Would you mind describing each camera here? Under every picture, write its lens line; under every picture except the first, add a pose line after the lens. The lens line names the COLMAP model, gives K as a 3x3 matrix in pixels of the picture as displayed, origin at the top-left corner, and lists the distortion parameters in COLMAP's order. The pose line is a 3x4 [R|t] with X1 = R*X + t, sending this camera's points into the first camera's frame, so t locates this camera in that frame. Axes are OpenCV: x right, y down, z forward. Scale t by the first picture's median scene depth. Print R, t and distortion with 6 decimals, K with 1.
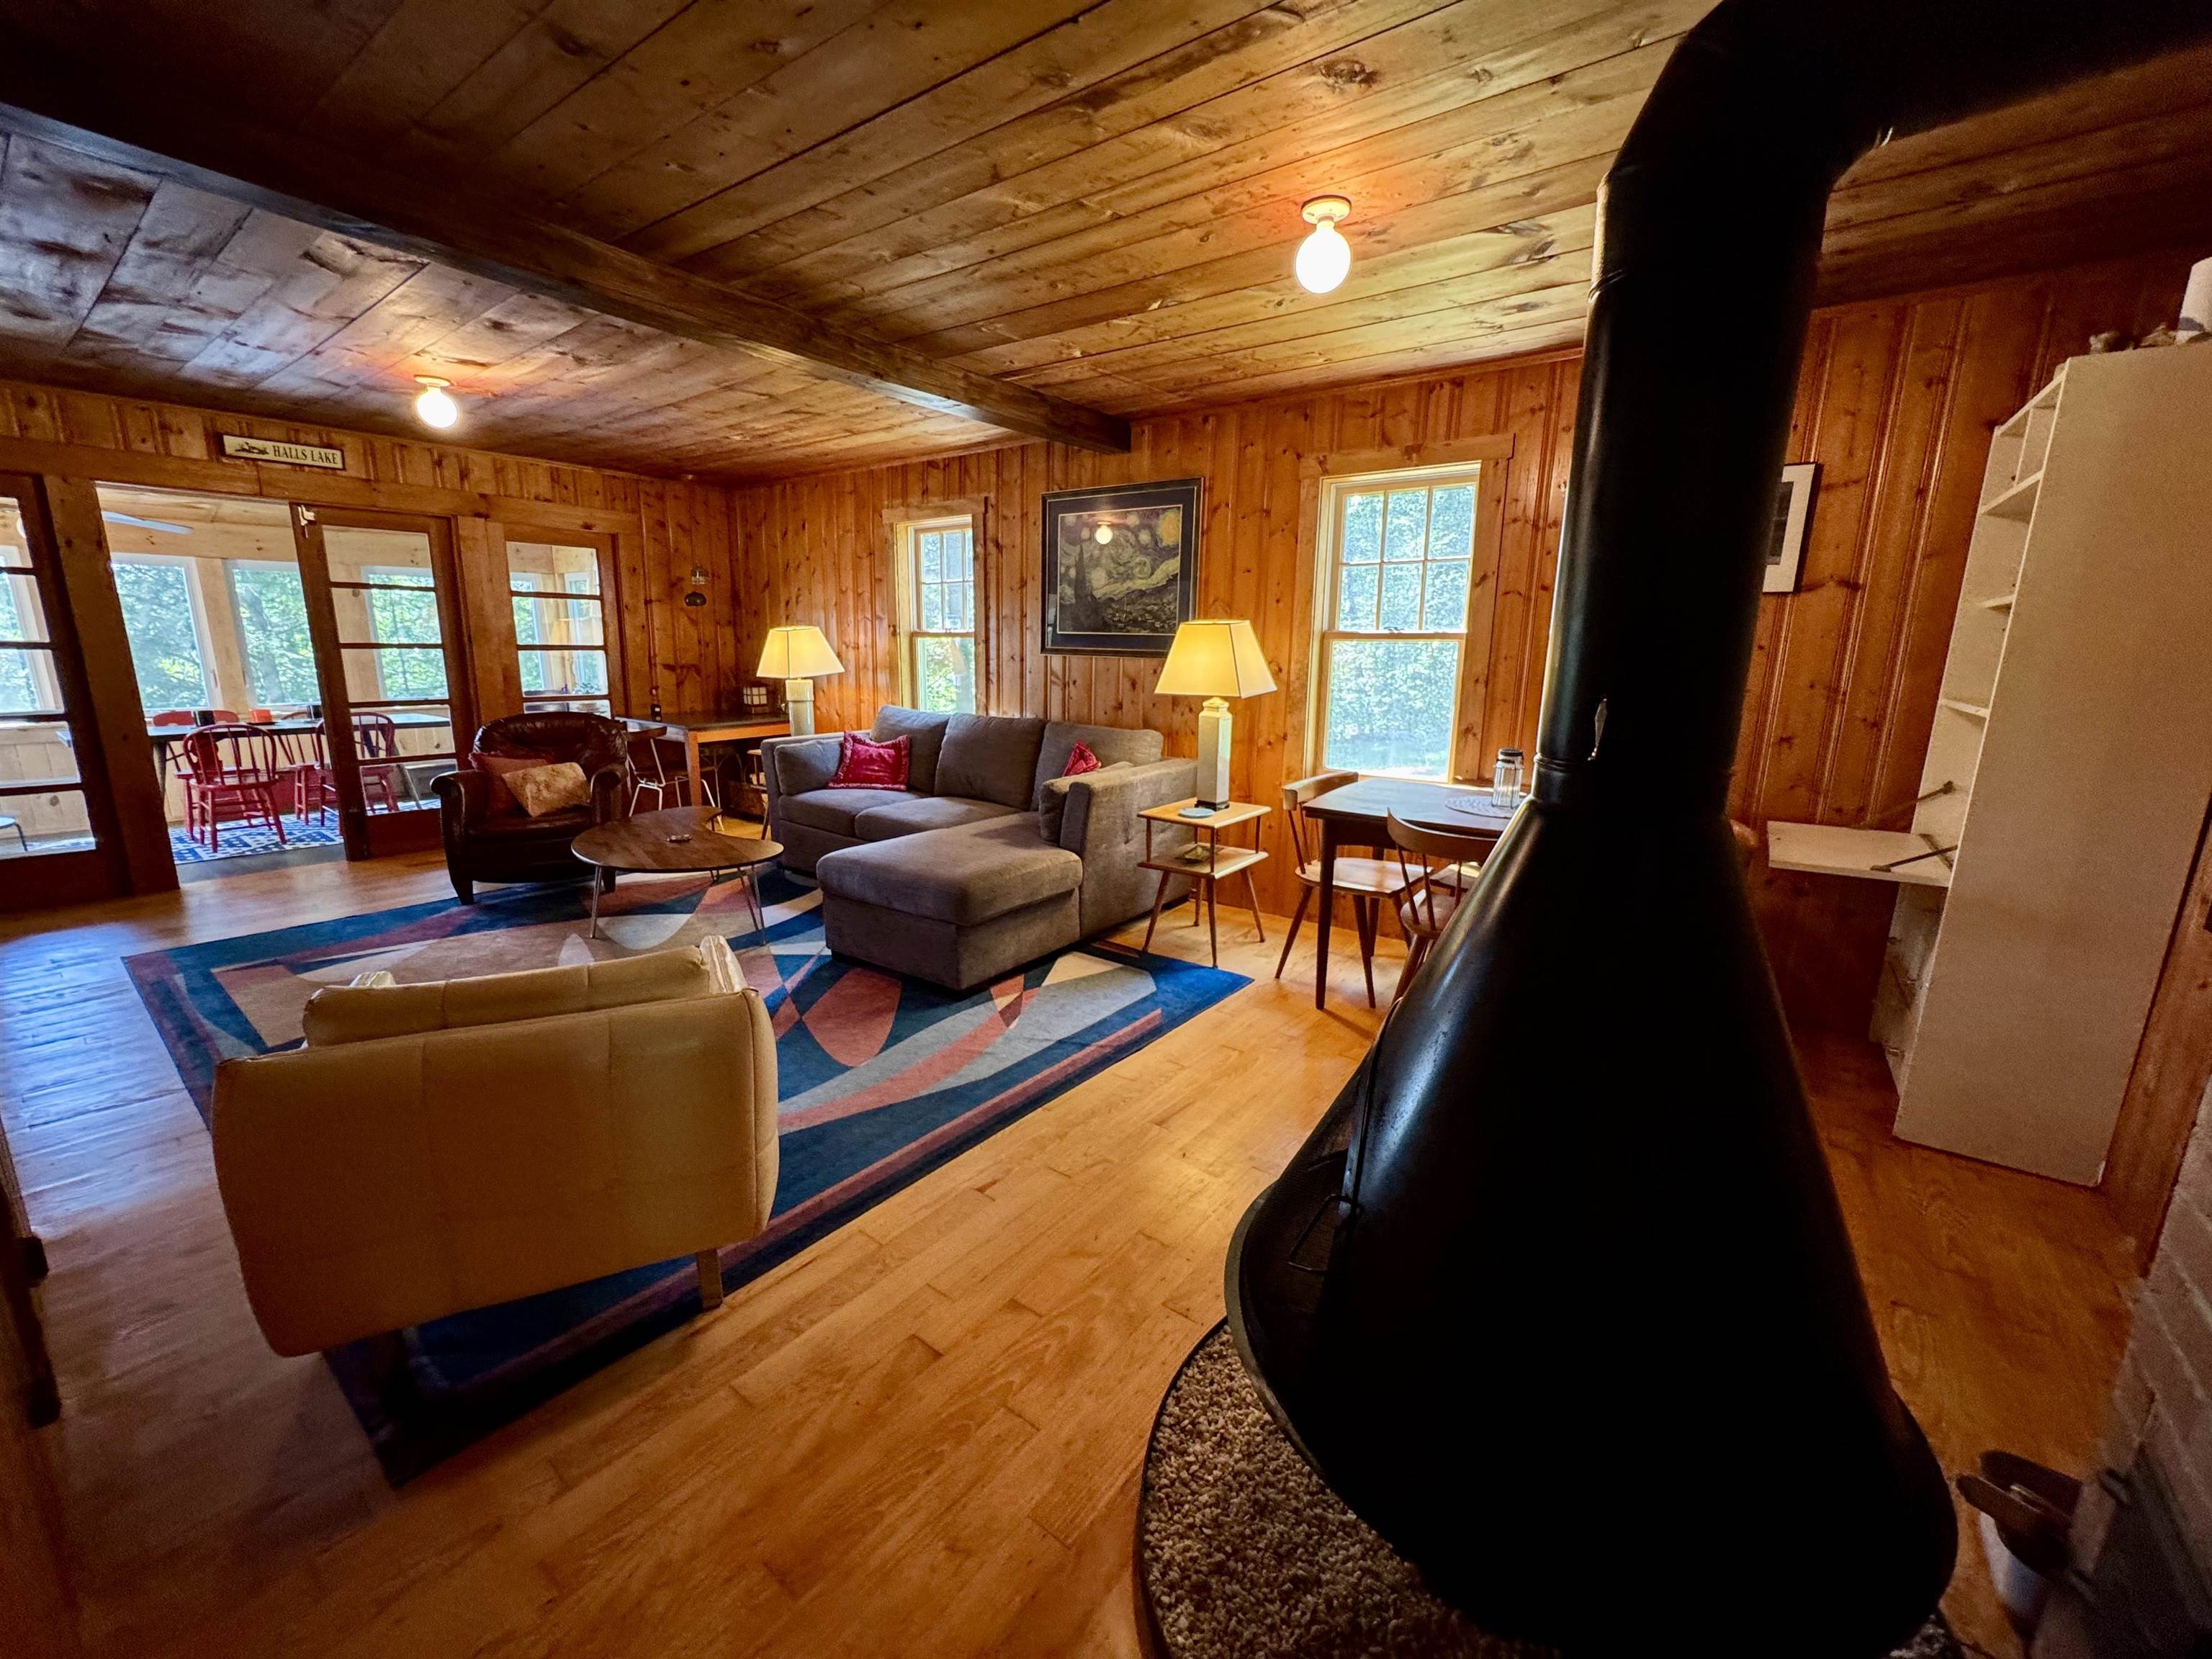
lens RADIAL K [[882.2, 0, 1109.4], [0, 882.2, 826.9], [0, 0, 1]] dist [-0.005292, 0.000991]
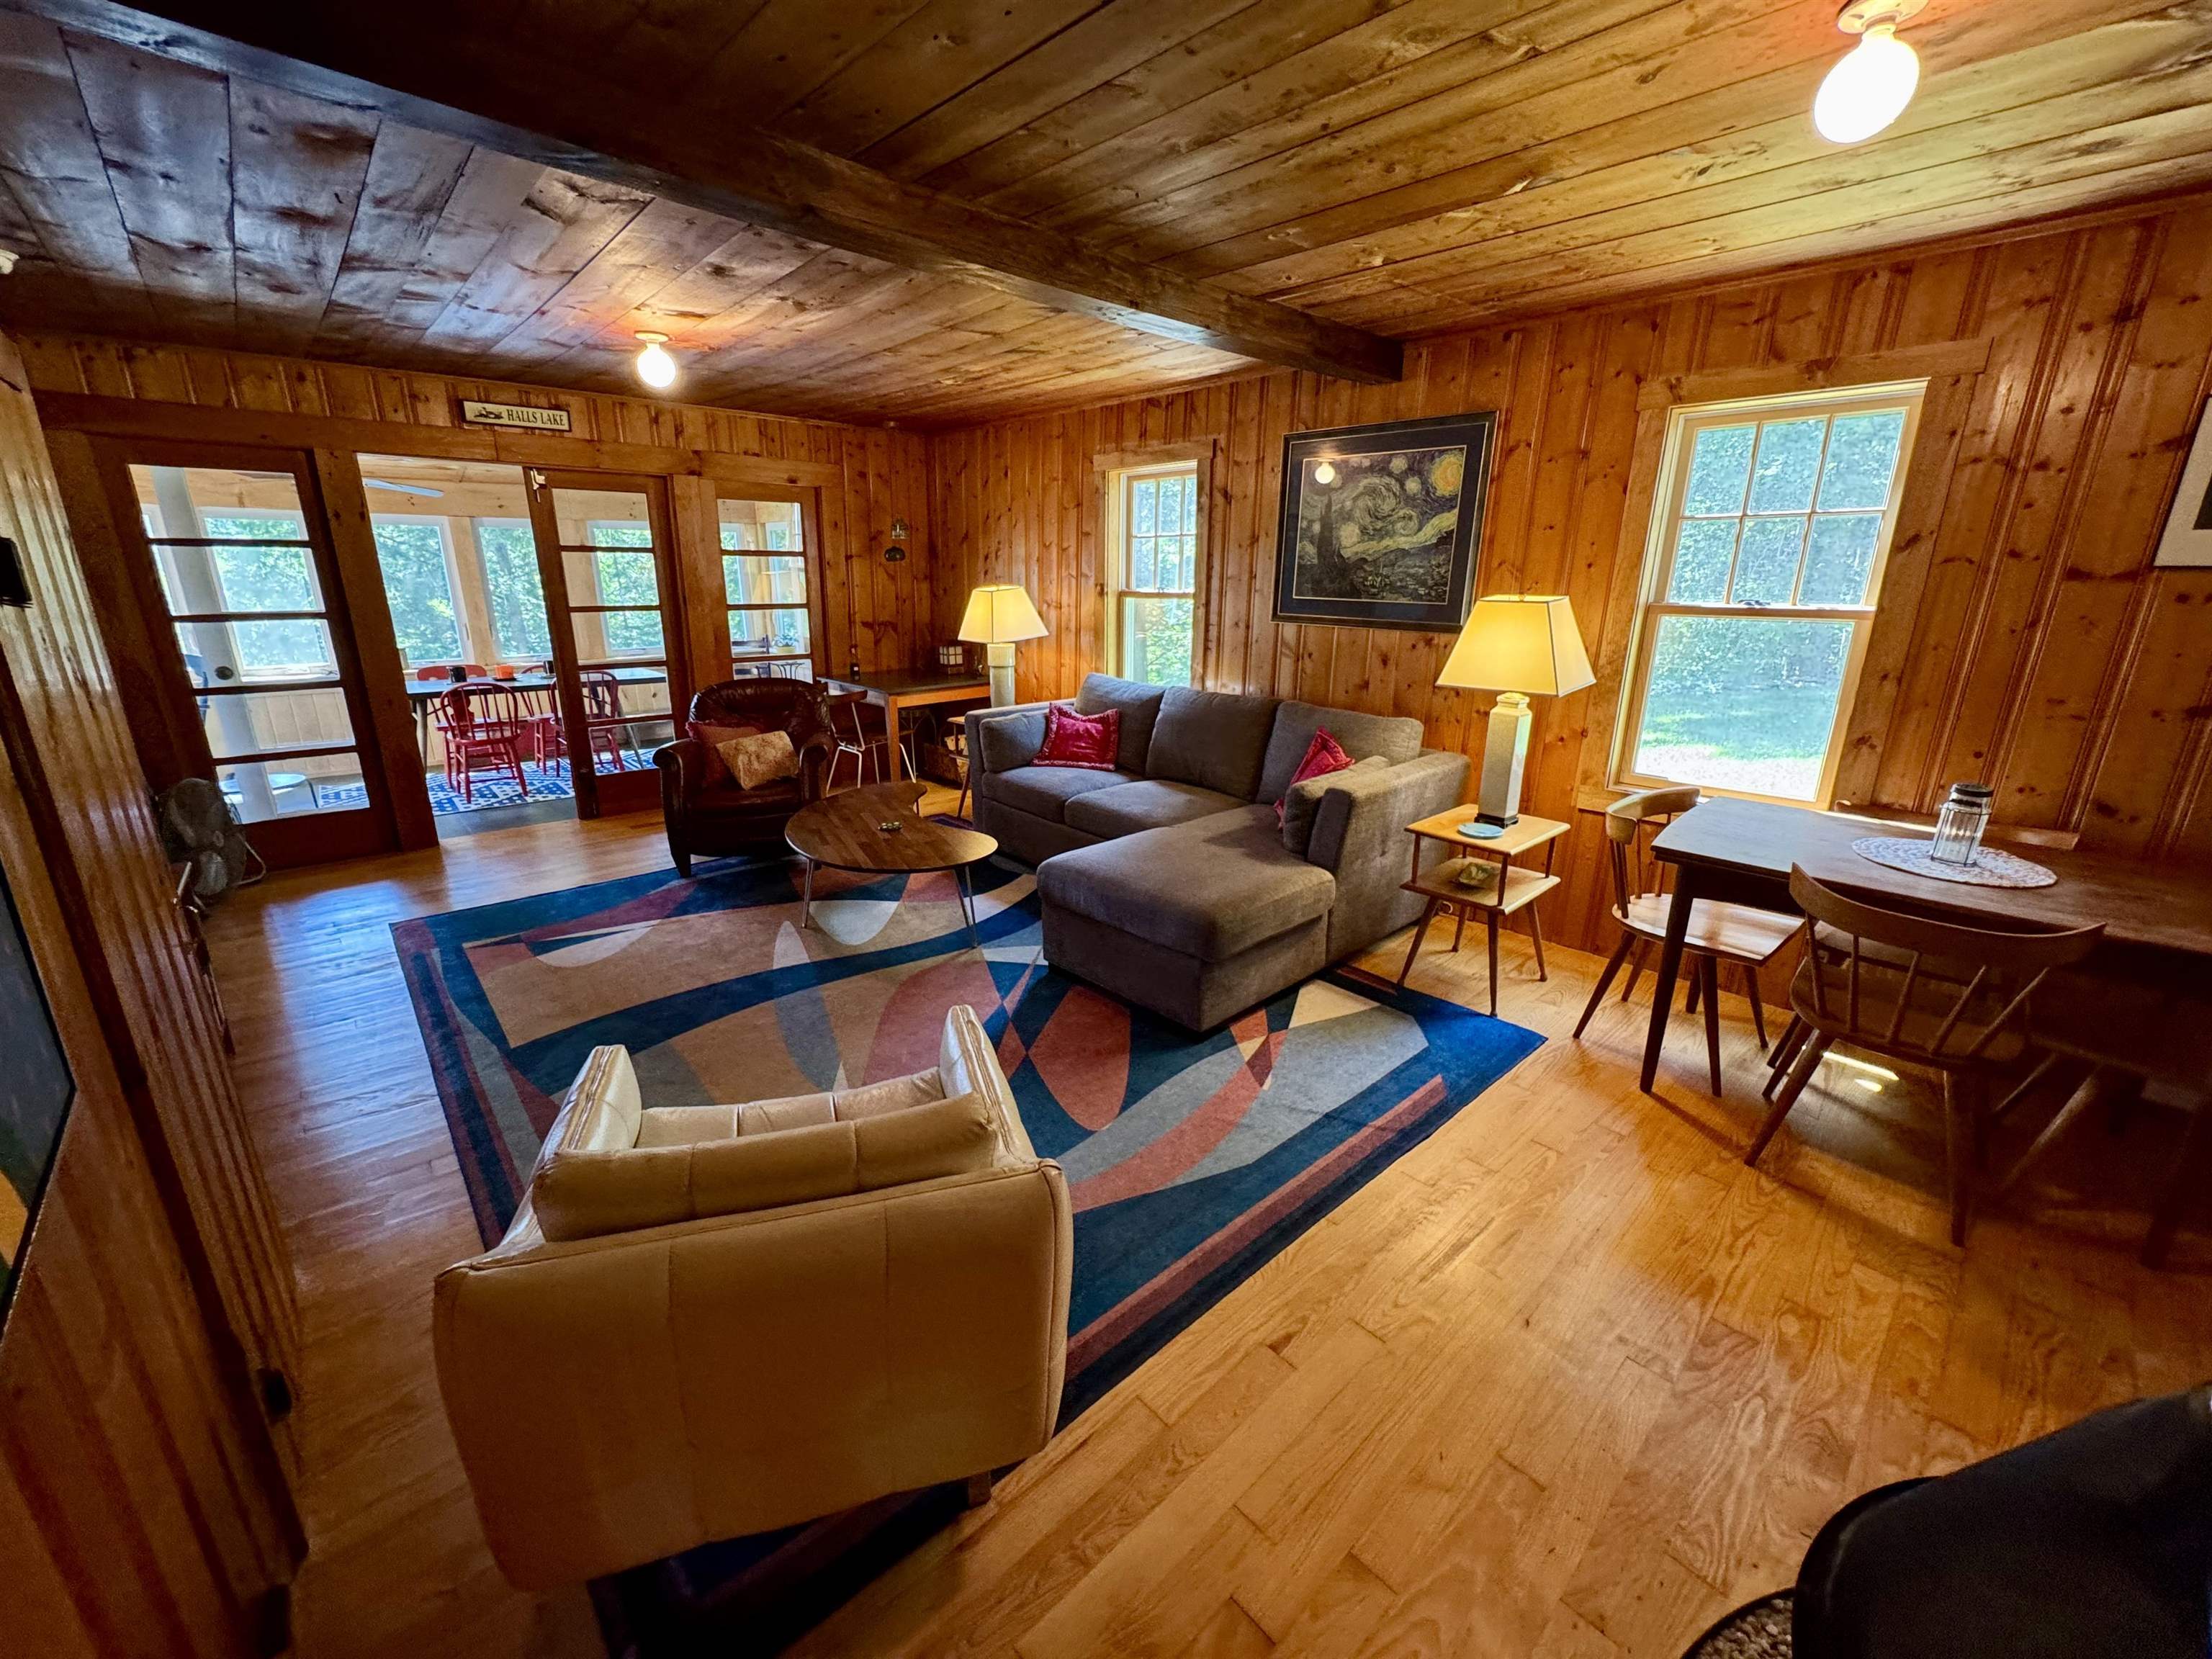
lens RADIAL K [[882.4, 0, 1106.3], [0, 882.4, 826.5], [0, 0, 1]] dist [-0.001143, -0.000308]
pose [[0.983926, 0.044494, -0.172942, -0.094881], [-0.031610, 0.996564, 0.076552, -0.065451], [0.175754, -0.069855, 0.981953, 0.110792]]
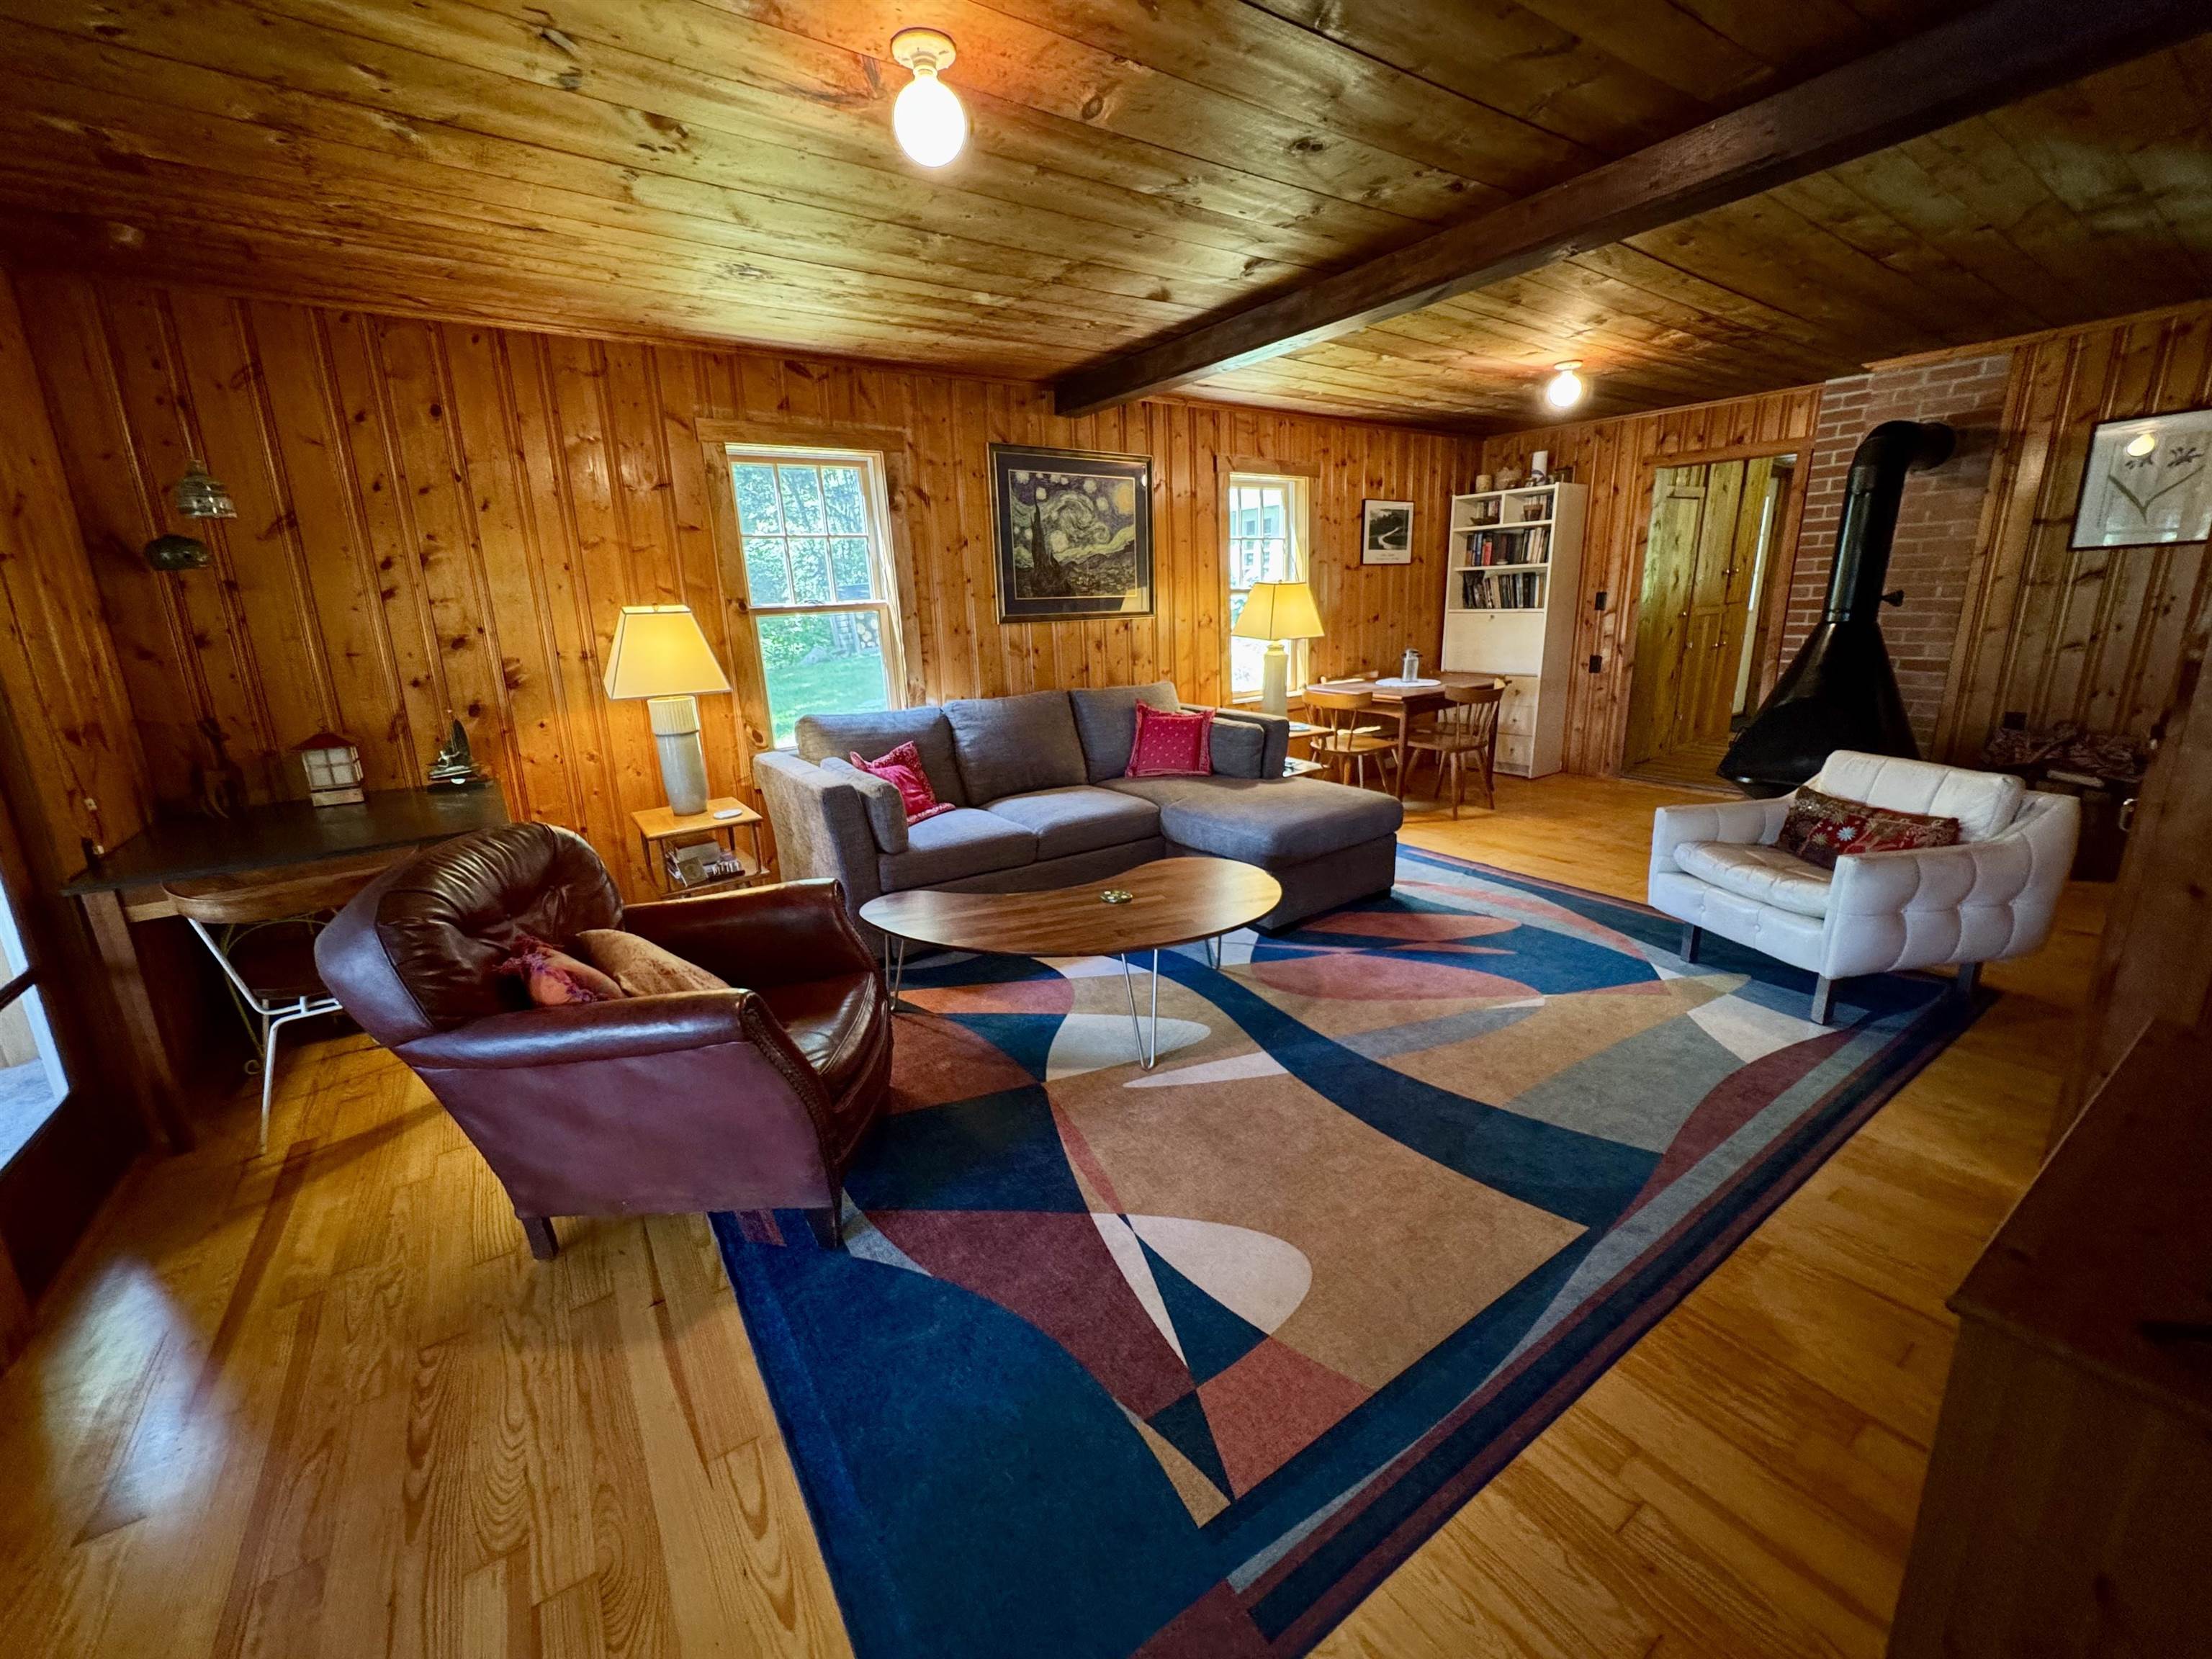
lens RADIAL K [[876.6, 0, 1109.0], [0, 876.6, 830.1], [0, 0, 1]] dist [-0.001626, 0.000186]
pose [[0.317963, -0.271707, 0.908336, -1.105509], [0.229785, 0.951577, 0.204205, -0.183829], [-0.919836, 0.143792, 0.365001, 0.722517]]
